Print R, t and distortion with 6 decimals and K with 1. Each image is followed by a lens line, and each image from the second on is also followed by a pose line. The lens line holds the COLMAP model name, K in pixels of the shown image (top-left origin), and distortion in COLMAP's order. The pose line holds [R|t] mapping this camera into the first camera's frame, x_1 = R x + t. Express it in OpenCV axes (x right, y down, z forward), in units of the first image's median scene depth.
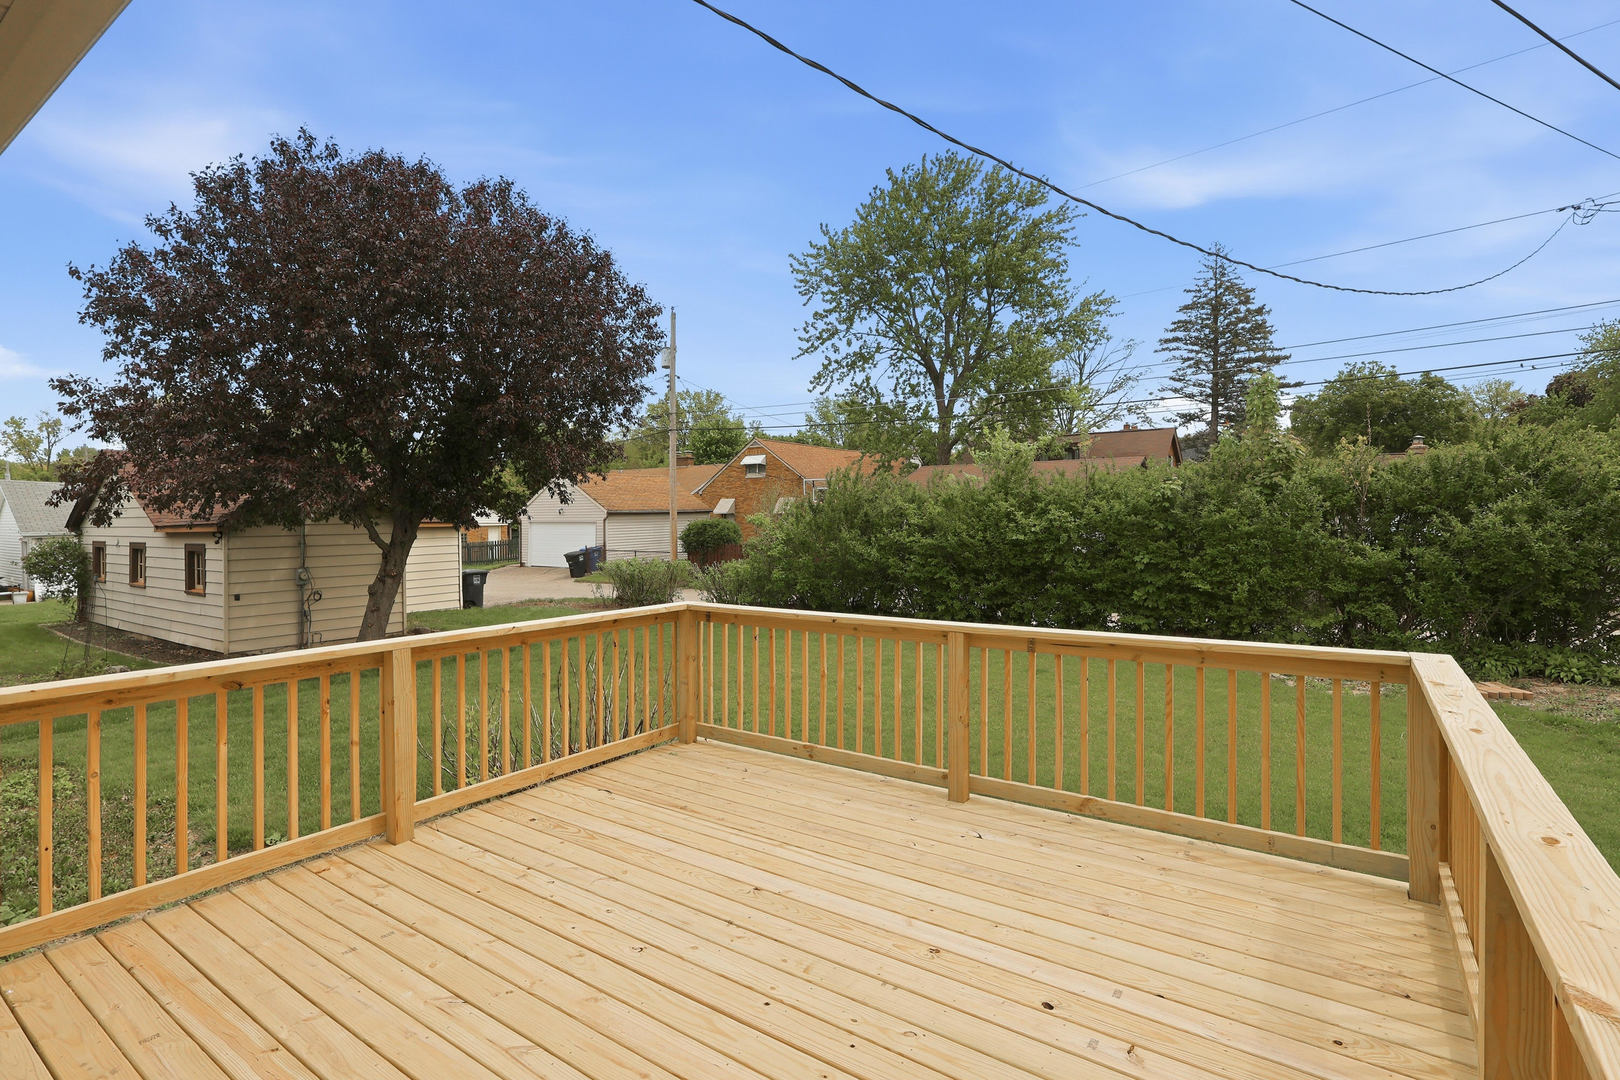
lens RADIAL K [[775.1, 0, 774.6], [0, 775.1, 524.9], [0, 0, 1]] dist [-0.004866, -0.000220]
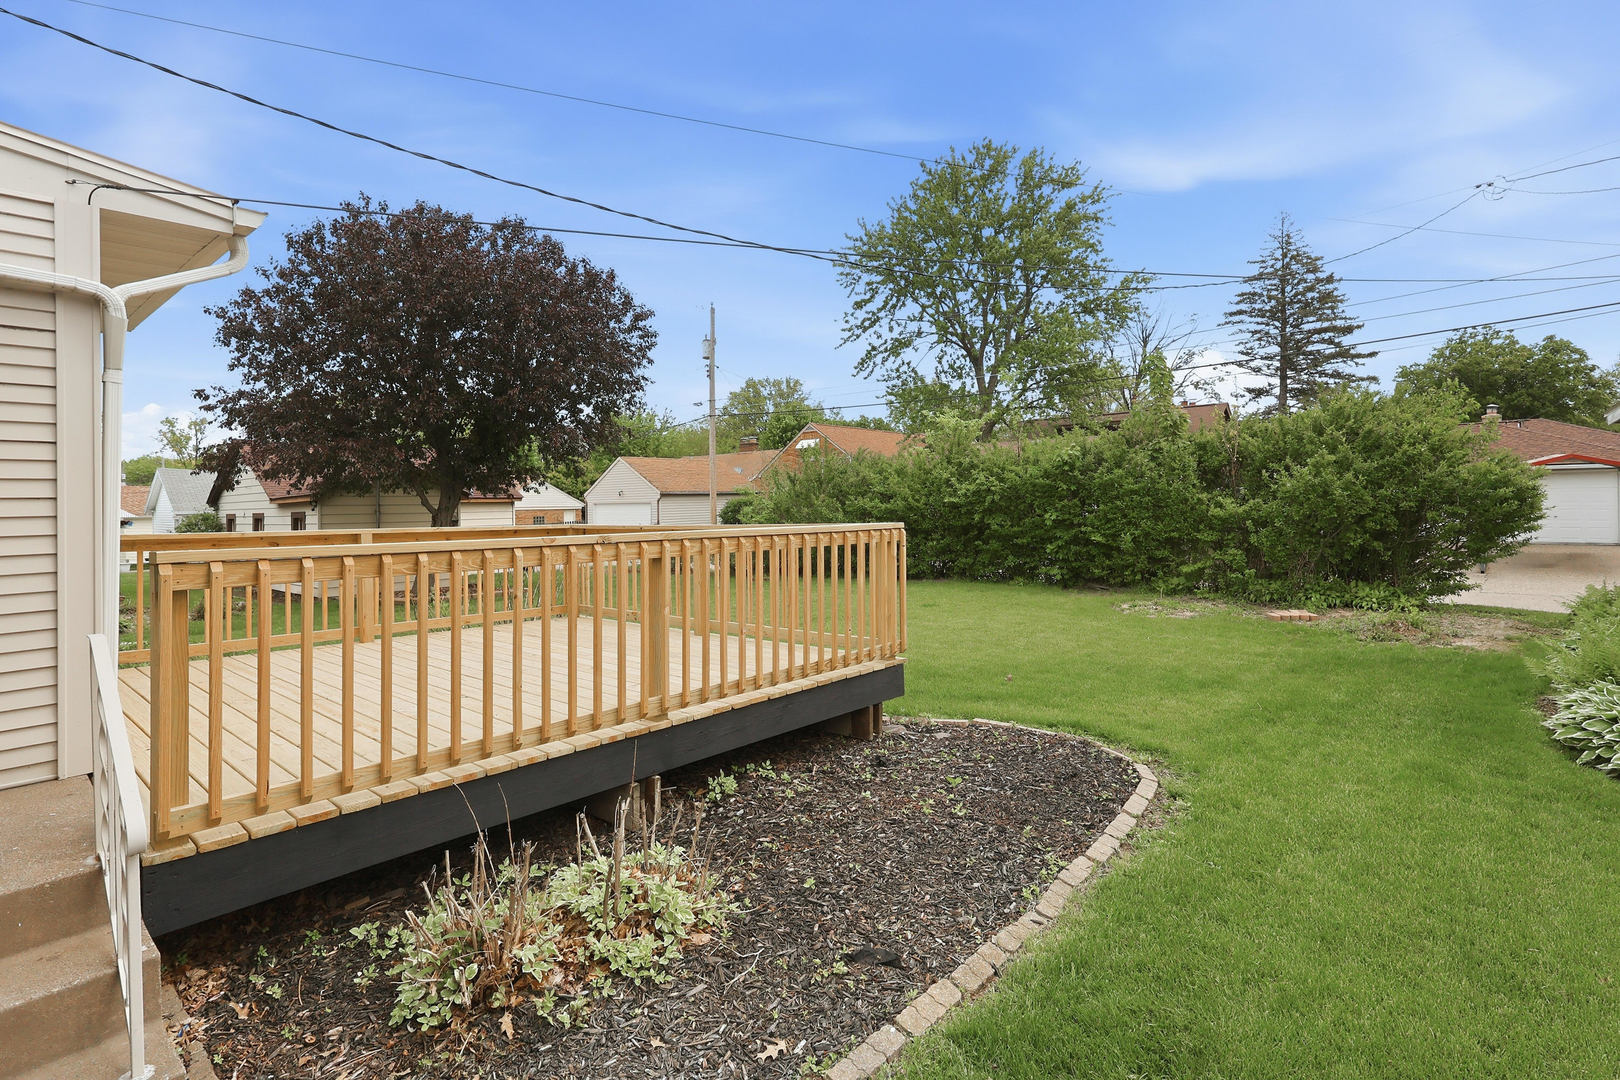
lens RADIAL K [[775.1, 0, 763.8], [0, 775.1, 513.3], [0, 0, 1]] dist [-0.004866, -0.000220]
pose [[0.991502, -0.006273, -0.129943, 0.106865], [0.006562, 0.999977, 0.001798, 0.018447], [0.129929, -0.002635, 0.991520, -0.101100]]
